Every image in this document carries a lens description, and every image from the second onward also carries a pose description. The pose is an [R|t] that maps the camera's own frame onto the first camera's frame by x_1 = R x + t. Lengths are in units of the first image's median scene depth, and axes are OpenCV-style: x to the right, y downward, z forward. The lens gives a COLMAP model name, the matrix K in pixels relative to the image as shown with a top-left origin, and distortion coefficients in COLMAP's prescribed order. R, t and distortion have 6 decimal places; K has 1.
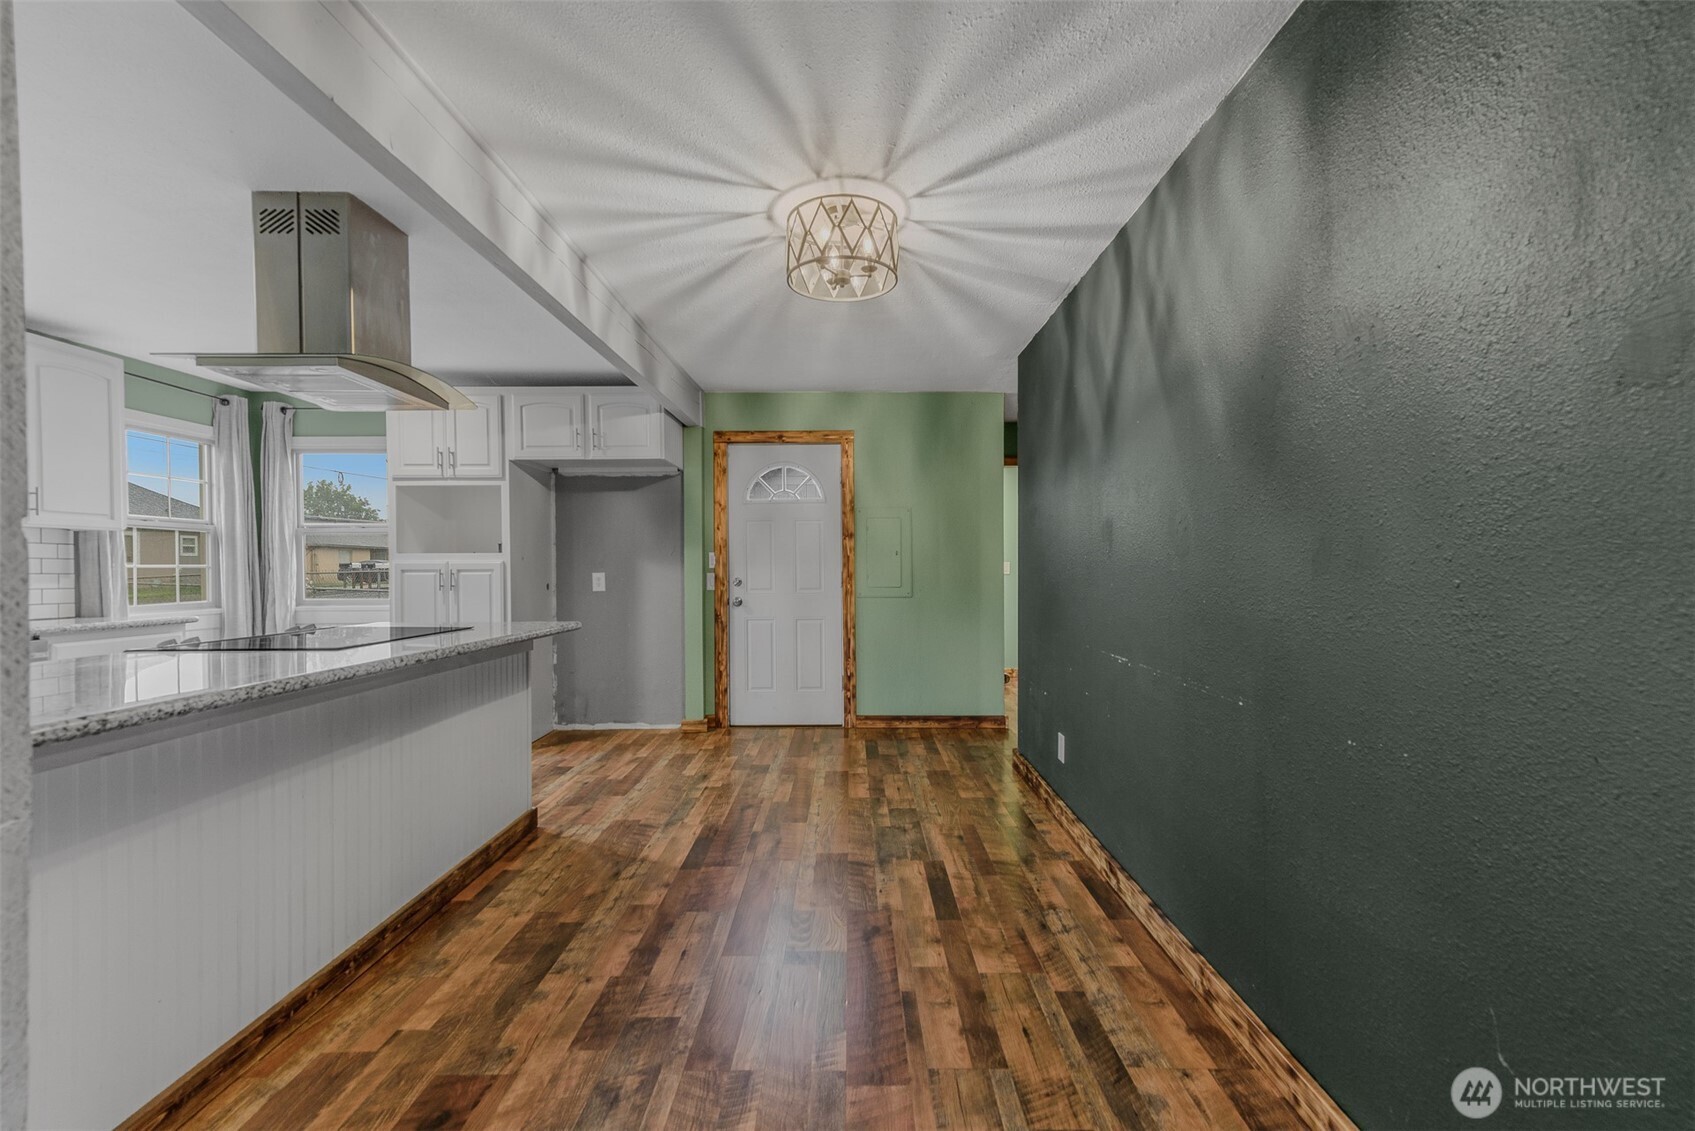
lens RADIAL K [[733.2, 0, 850.0], [0, 733.2, 575.4], [0, 0, 1]] dist [0.023719, 0.000110]
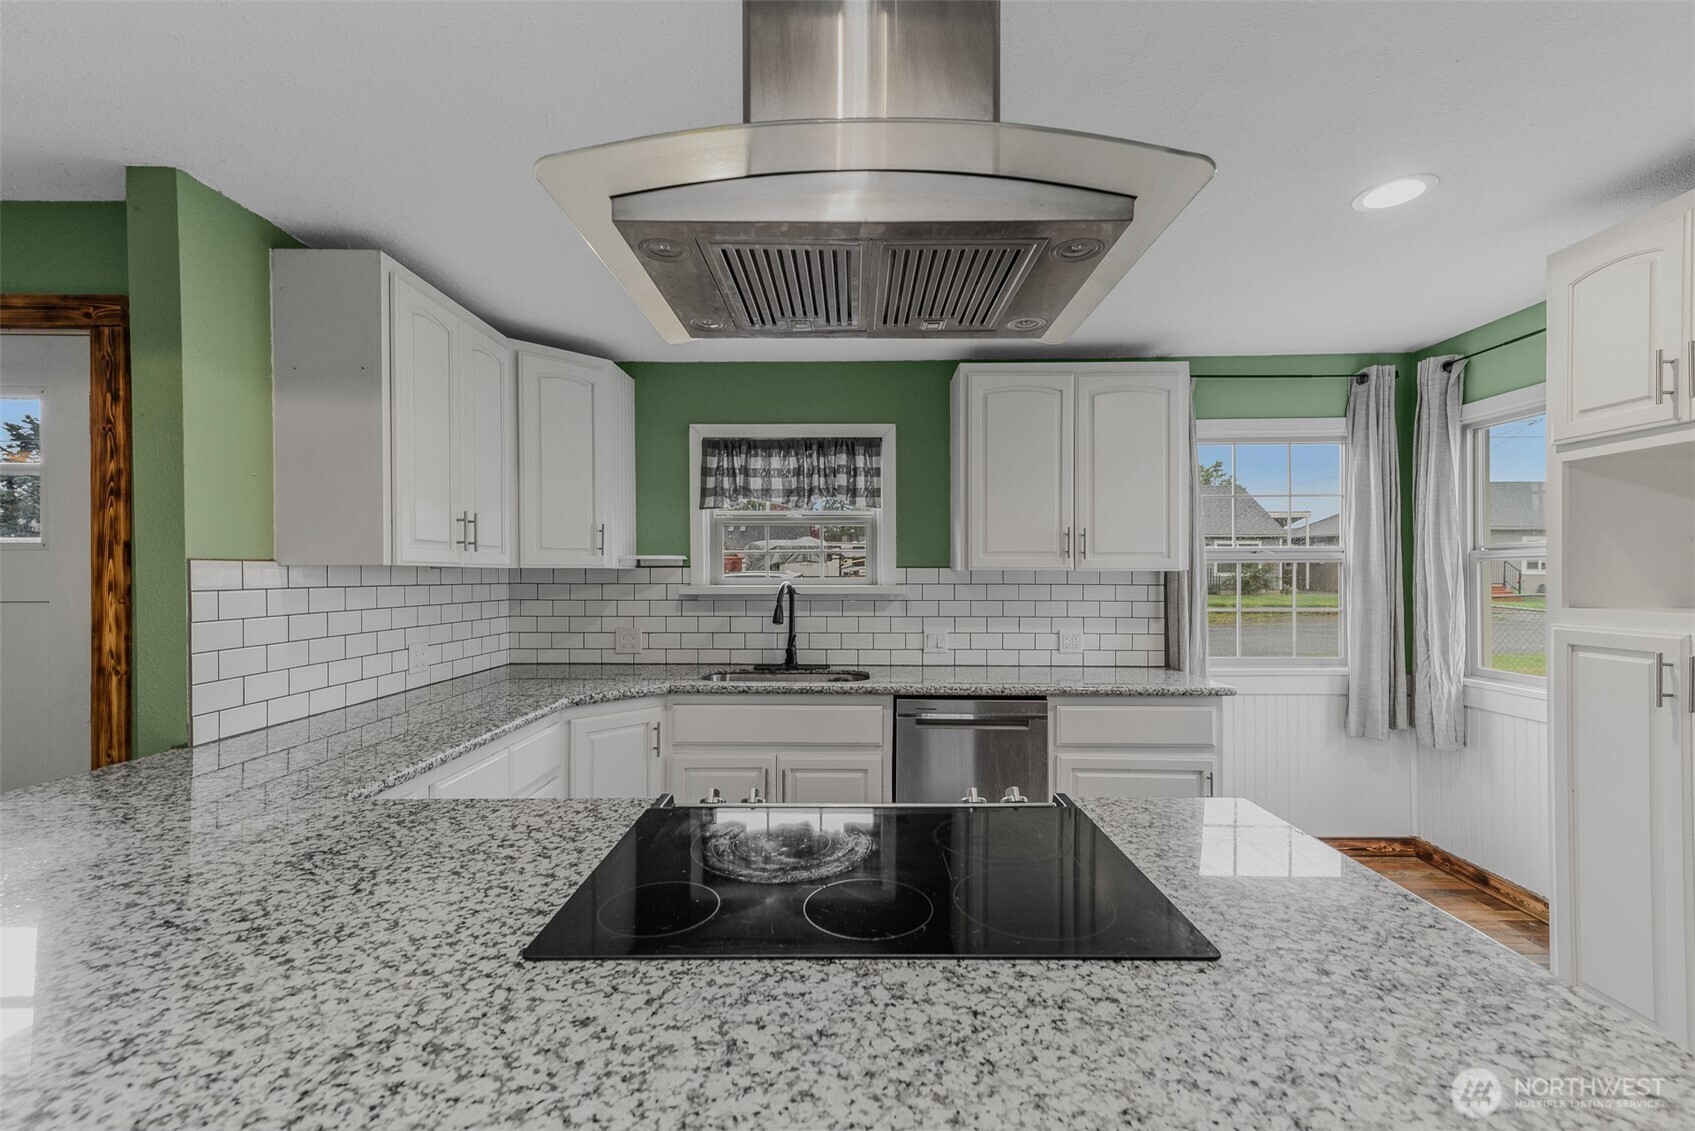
lens RADIAL K [[720.9, 0, 851.3], [0, 720.9, 575.6], [0, 0, 1]] dist [0.019612, 0.000046]
pose [[-0.002658, 0.007417, -0.999969, -0.169991], [-0.008562, 0.999936, 0.007439, -0.055659], [0.999960, 0.008582, -0.002594, 0.627281]]
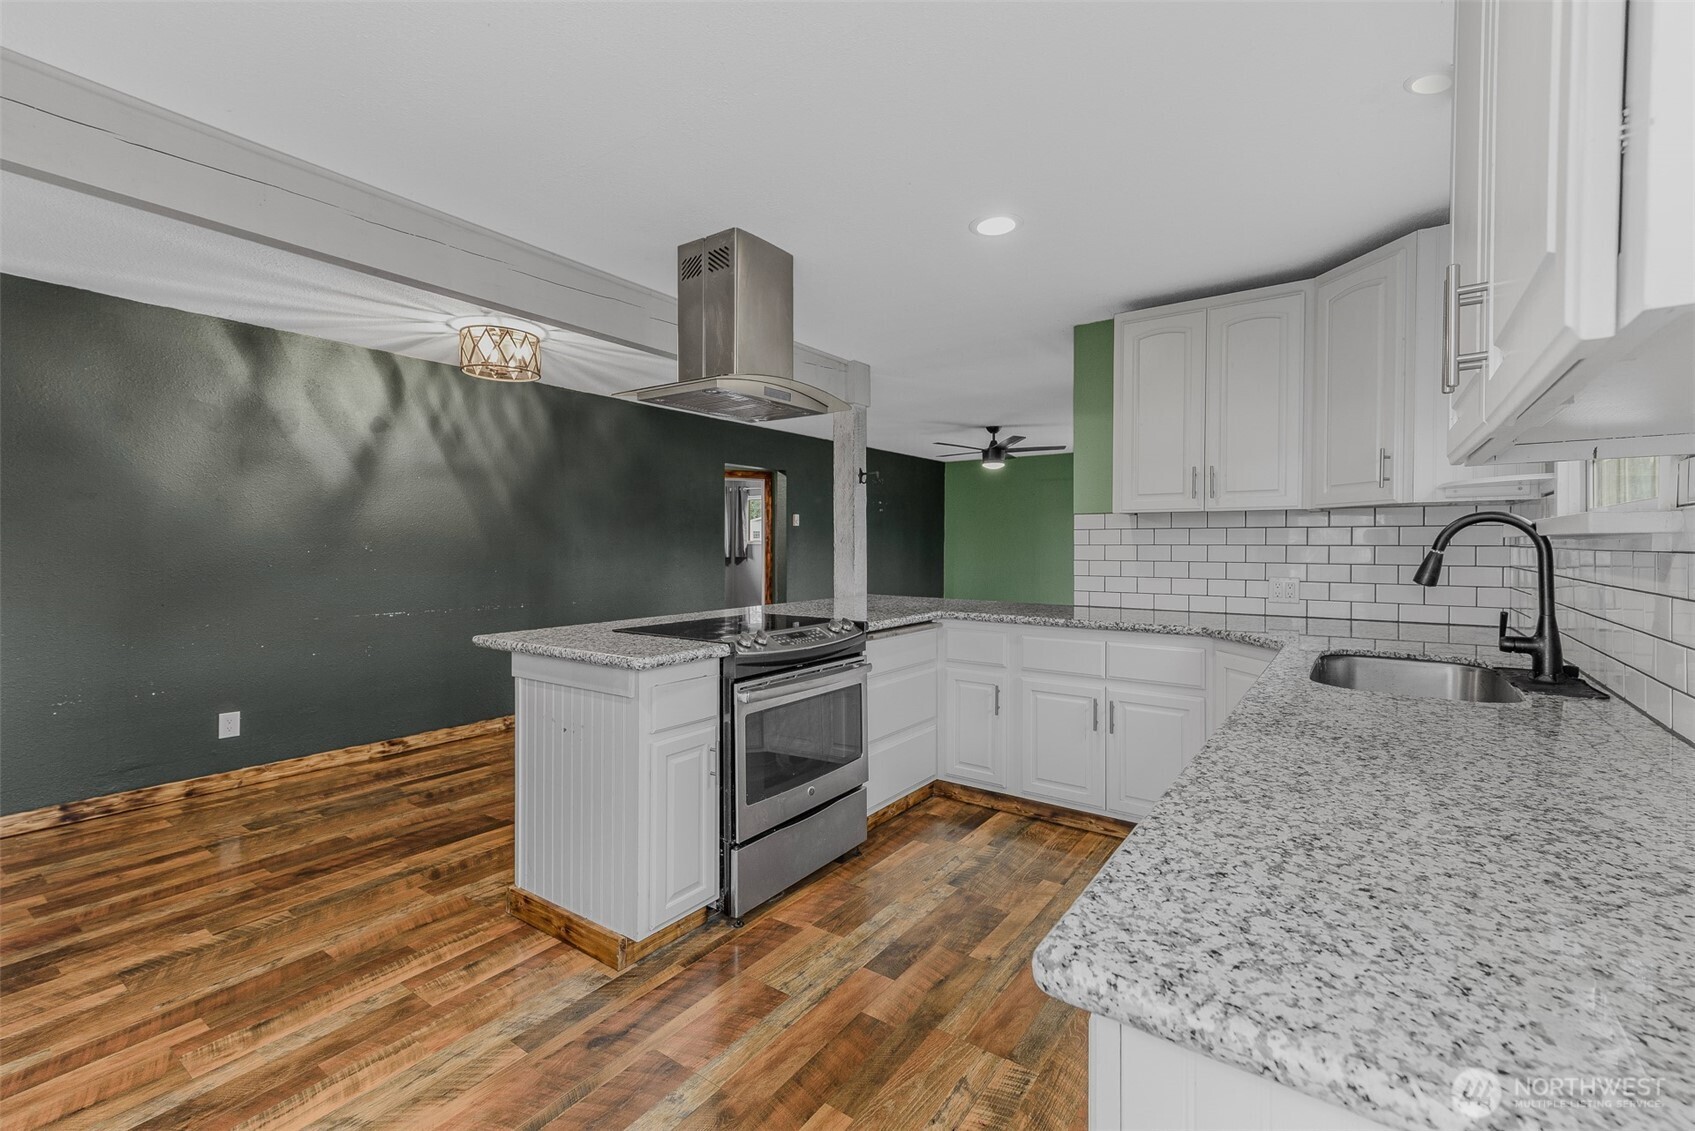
lens RADIAL K [[725.4, 0, 848.2], [0, 725.4, 553.5], [0, 0, 1]] dist [0.019223, 0.000322]
pose [[-0.814397, -0.003372, 0.580298, -0.925014], [0.008498, 0.999807, 0.017735, -0.027945], [-0.580246, 0.019375, -0.814211, 1.137967]]
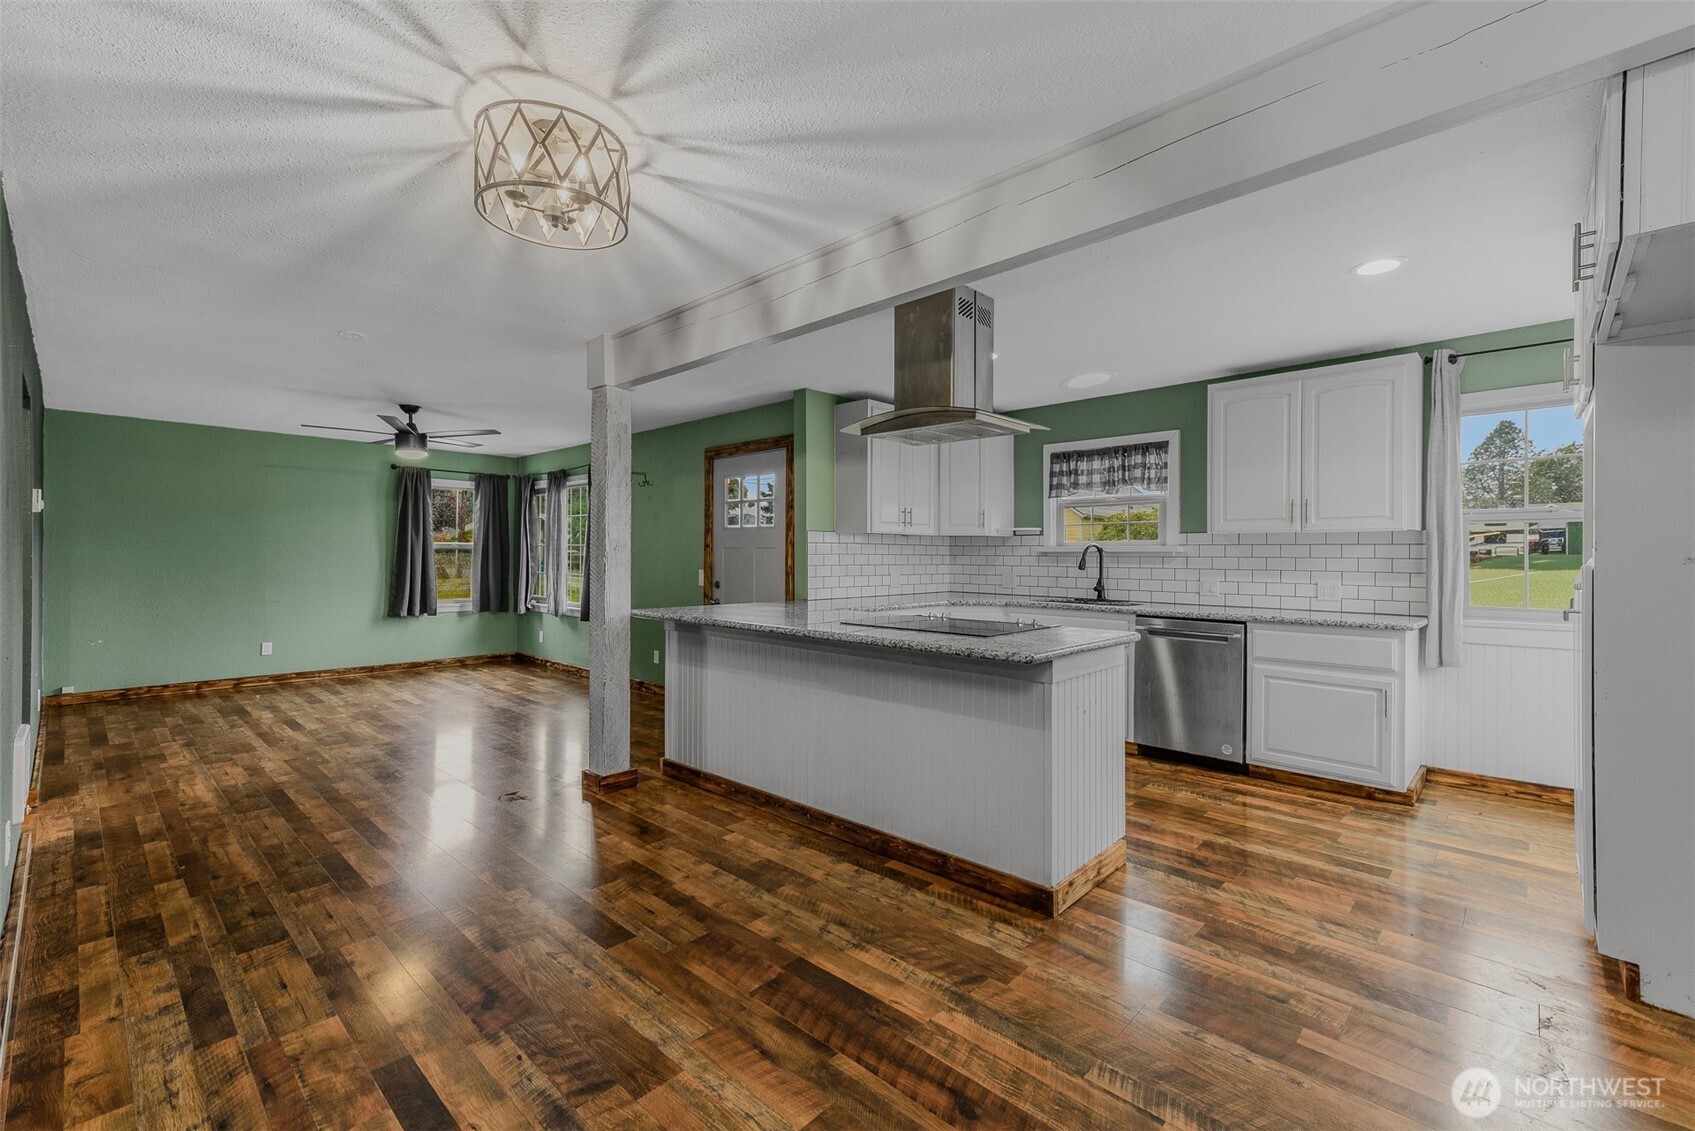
lens RADIAL K [[723.9, 0, 854.0], [0, 723.9, 556.8], [0, 0, 1]] dist [0.019350, -0.000026]
pose [[-0.682136, 0.004272, -0.731213, 0.213435], [-0.007743, 0.999885, 0.013064, -0.031798], [0.731184, 0.014573, -0.682024, 1.103788]]
